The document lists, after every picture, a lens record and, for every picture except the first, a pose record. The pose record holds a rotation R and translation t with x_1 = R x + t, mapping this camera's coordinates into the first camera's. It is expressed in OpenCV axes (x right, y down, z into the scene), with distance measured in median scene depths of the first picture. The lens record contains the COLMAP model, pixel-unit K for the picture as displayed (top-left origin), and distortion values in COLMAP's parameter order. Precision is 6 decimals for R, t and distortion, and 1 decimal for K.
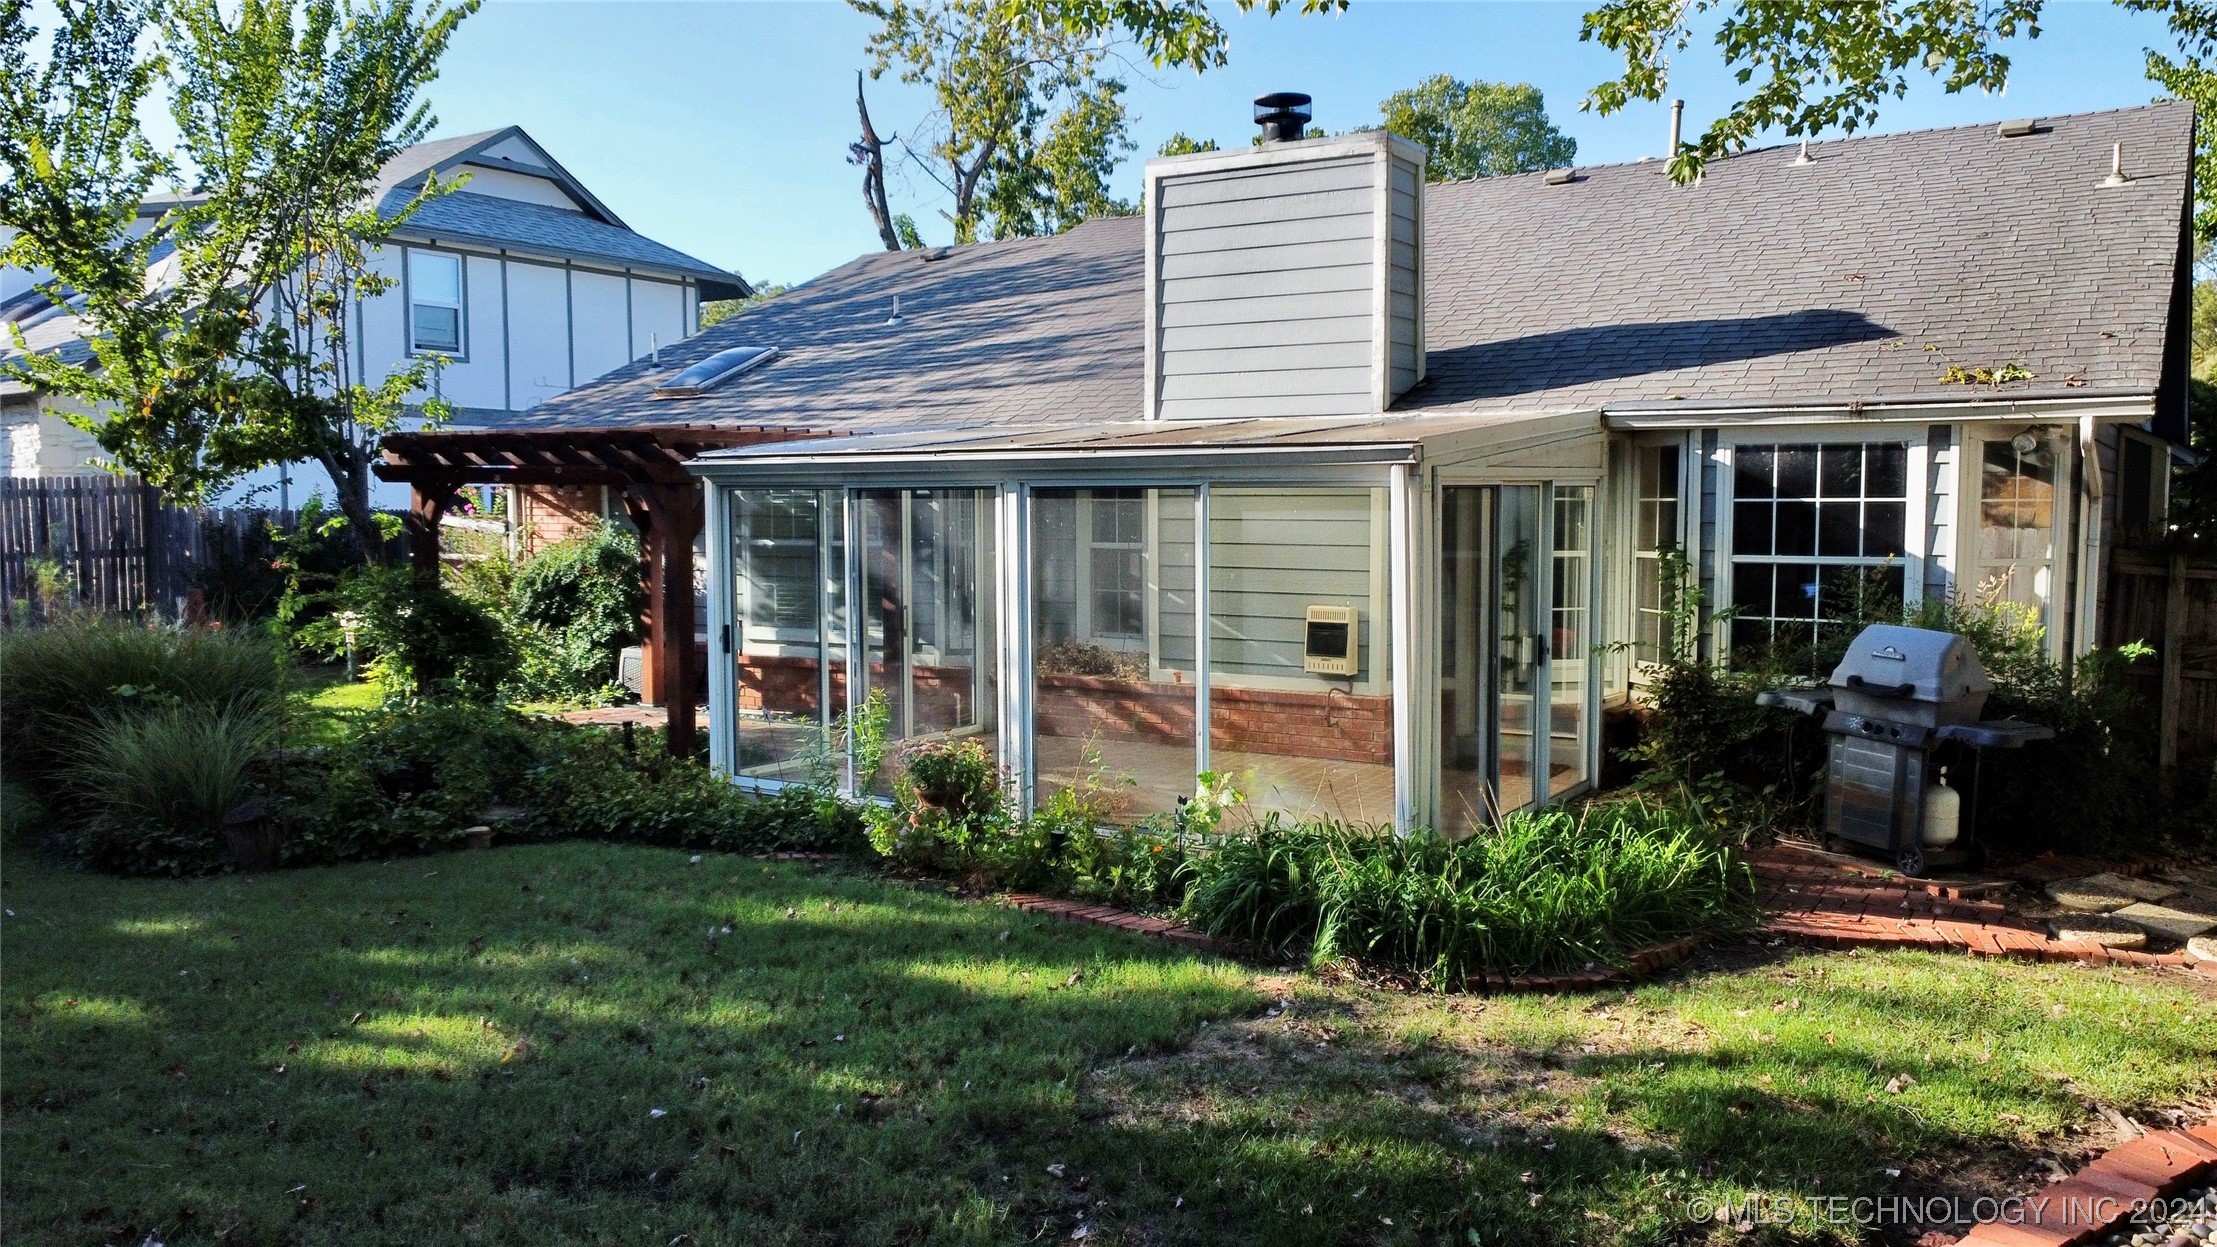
lens RADIAL K [[1738.4, 0, 1141.2], [0, 1738.4, 622.1], [0, 0, 1]] dist [-0.005184, -0.009344]
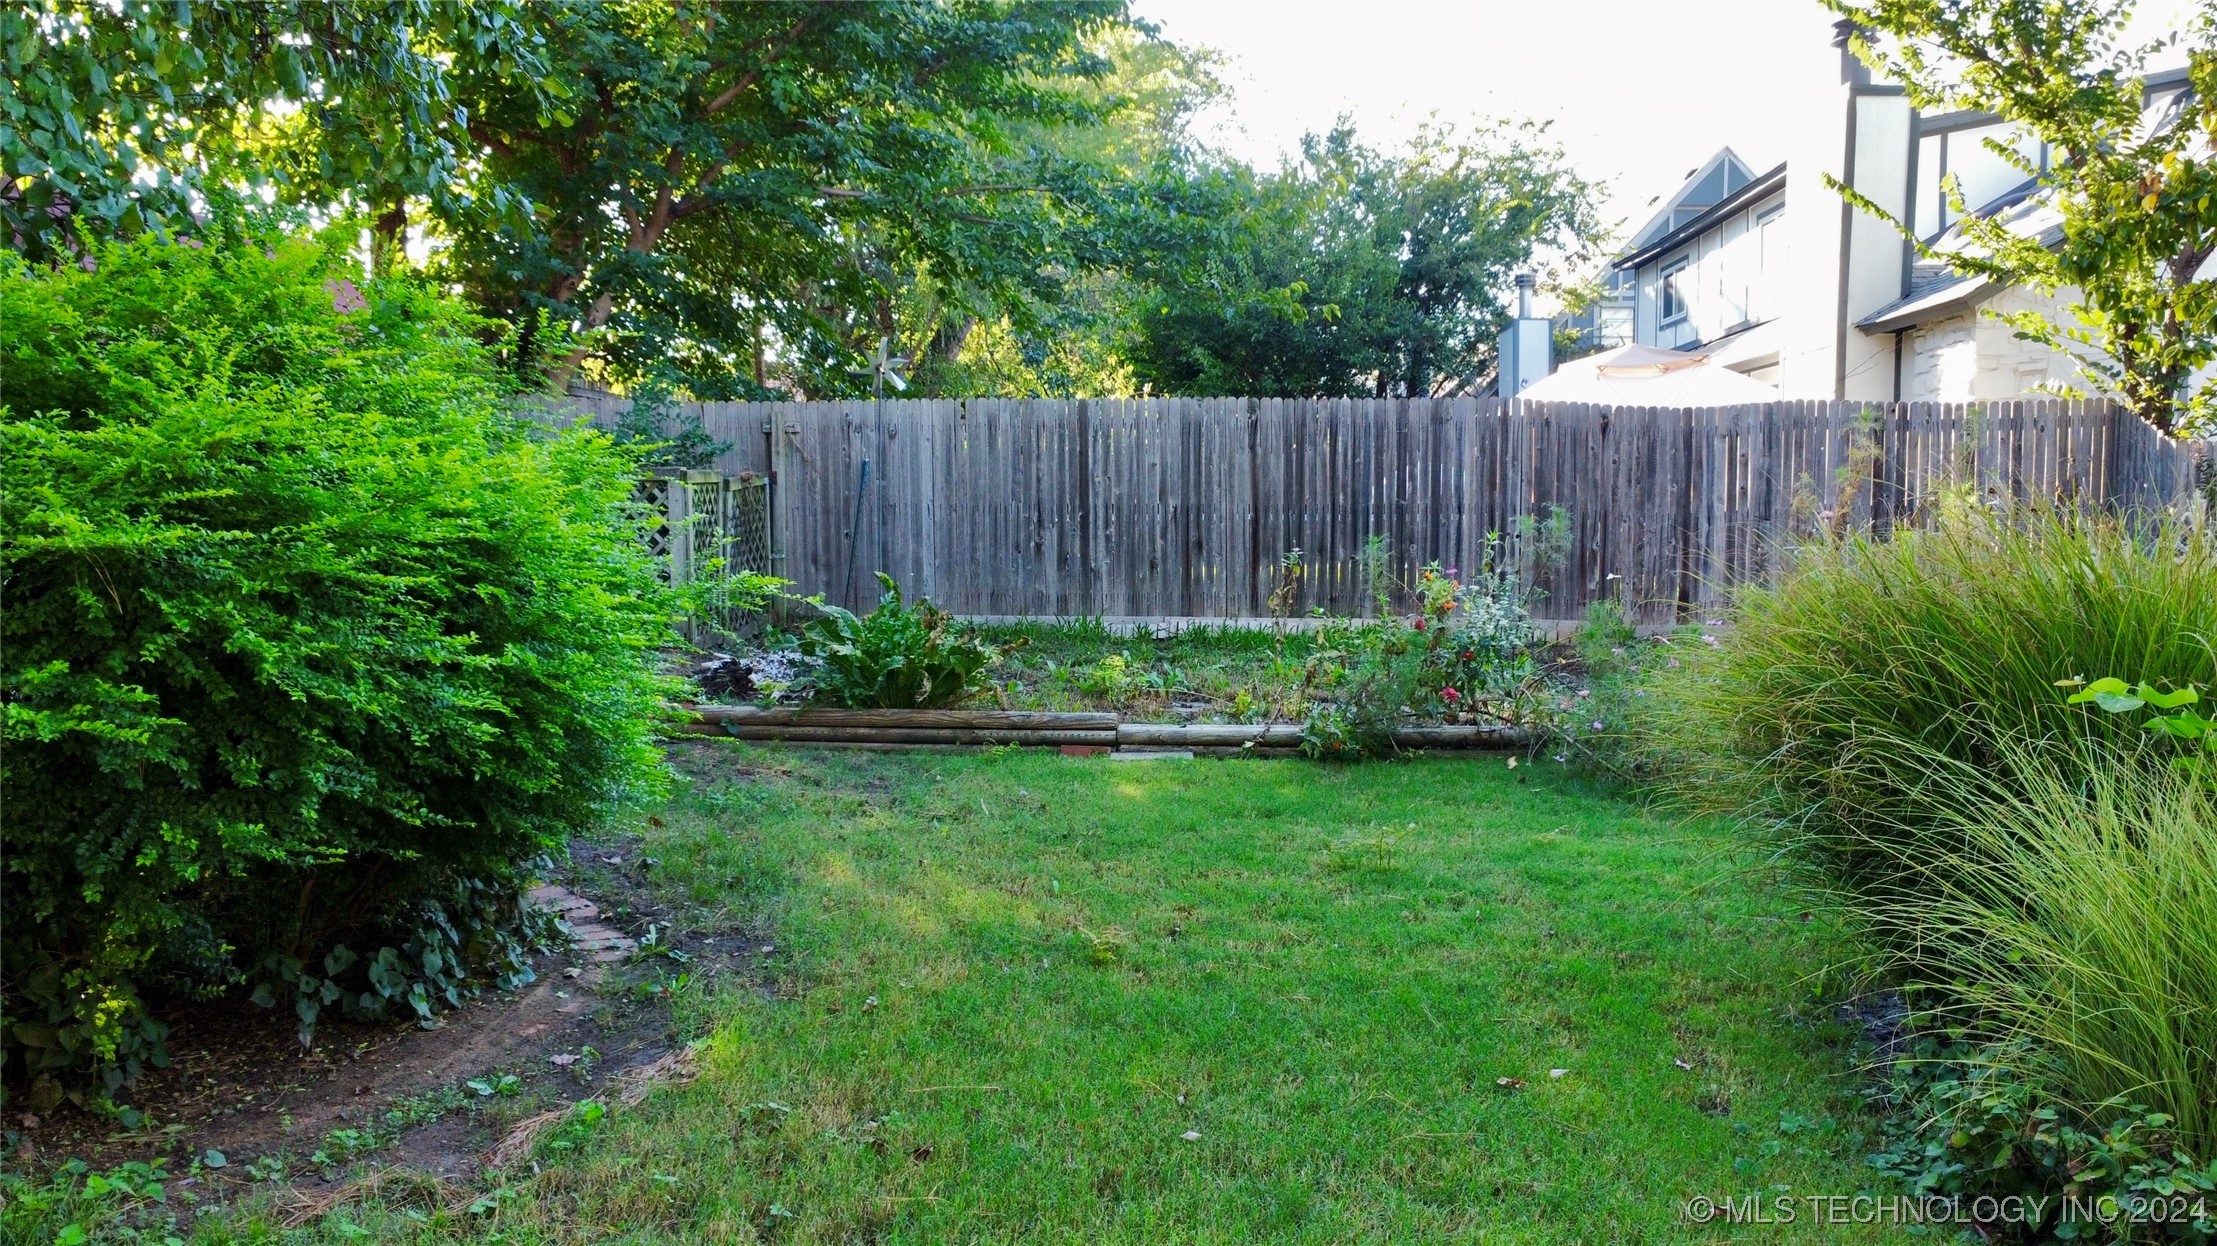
lens RADIAL K [[1738.4, 0, 1141.2], [0, 1738.4, 621.6], [0, 0, 1]] dist [-0.005184, -0.009344]
pose [[0.526156, 0.060807, -0.848211, -0.201323], [-0.073862, 0.996939, 0.025652, 0.015081], [0.847174, 0.049153, 0.529036, 0.333981]]
